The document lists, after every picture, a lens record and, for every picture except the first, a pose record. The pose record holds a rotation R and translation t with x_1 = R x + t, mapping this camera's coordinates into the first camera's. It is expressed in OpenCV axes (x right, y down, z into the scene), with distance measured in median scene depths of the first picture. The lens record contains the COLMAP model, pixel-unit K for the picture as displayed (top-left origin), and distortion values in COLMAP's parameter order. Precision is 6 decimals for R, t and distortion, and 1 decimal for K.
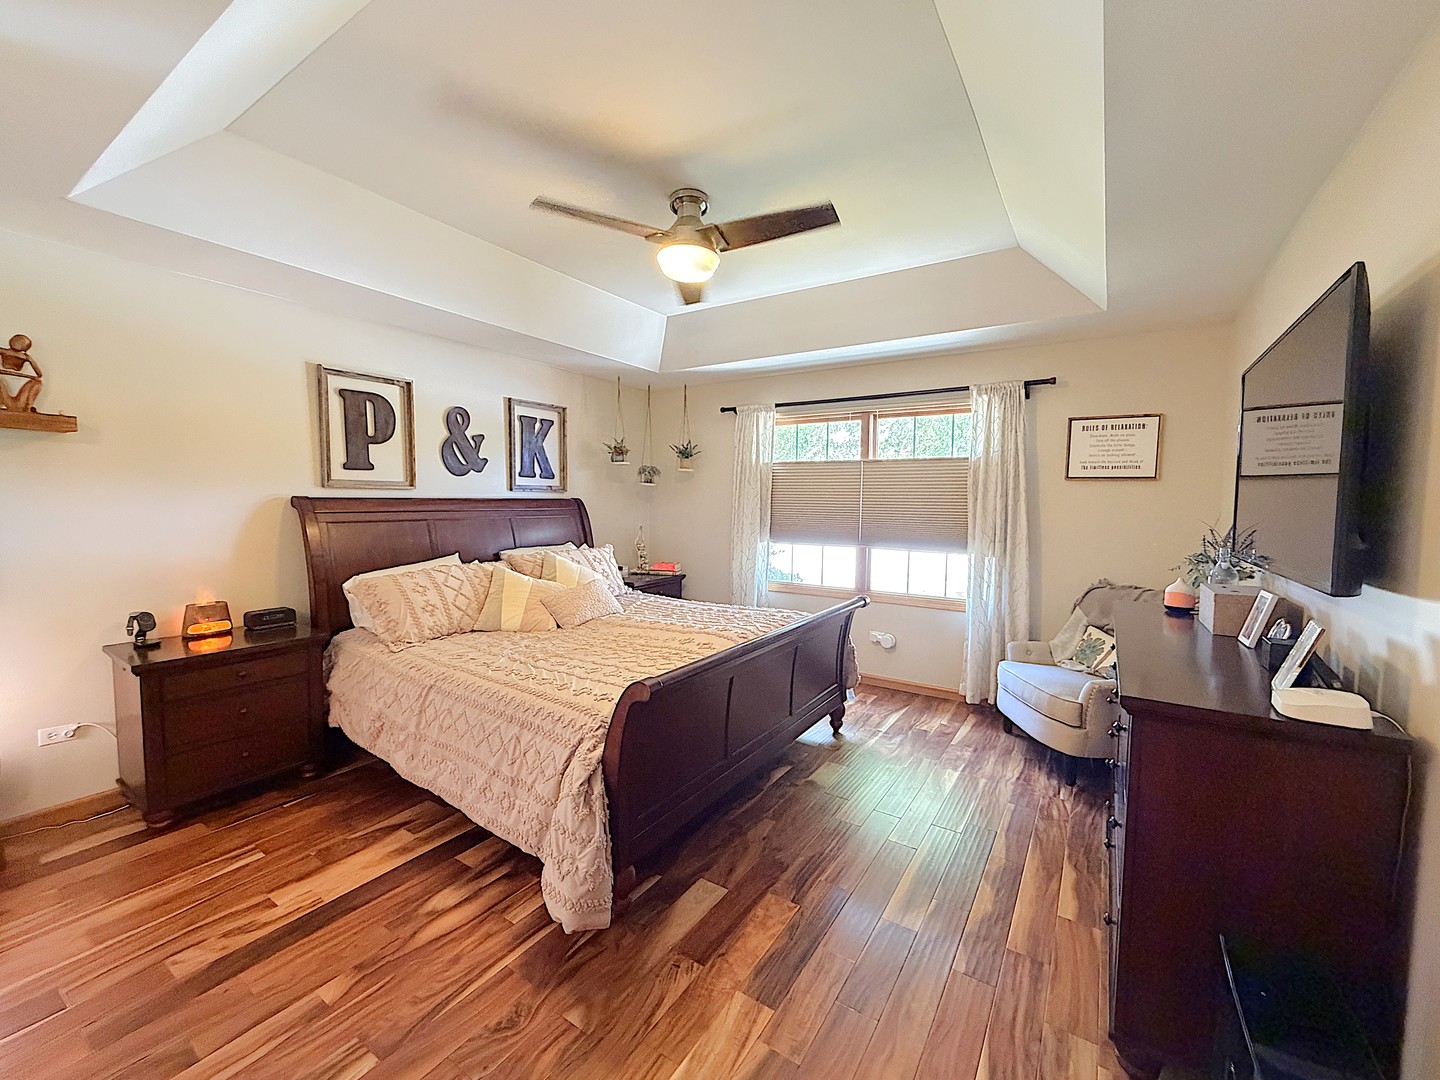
lens RADIAL K [[577.5, 0, 723.5], [0, 577.5, 540.9], [0, 0, 1]] dist [0.000521, 0.000177]
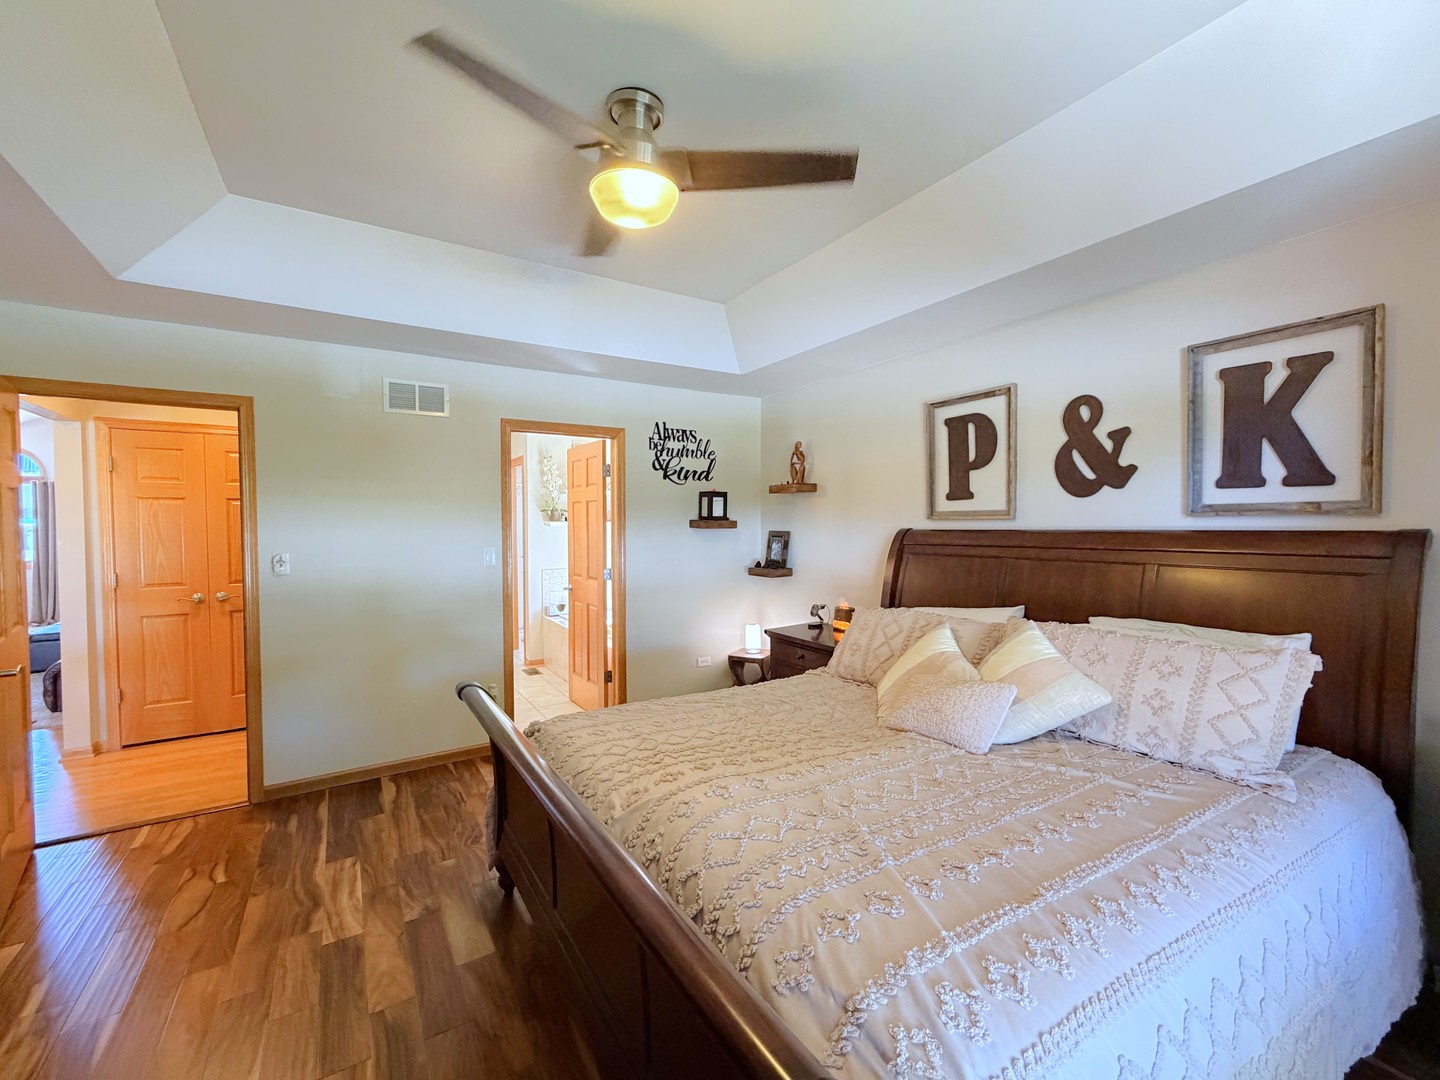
lens RADIAL K [[577.5, 0, 717.7], [0, 577.5, 554.2], [0, 0, 1]] dist [0.000521, 0.000177]
pose [[-0.405665, 0.039619, -0.913163, 0.346700], [-0.066470, 0.995136, 0.072705, -0.067030], [0.911602, 0.090191, -0.401059, 0.902201]]
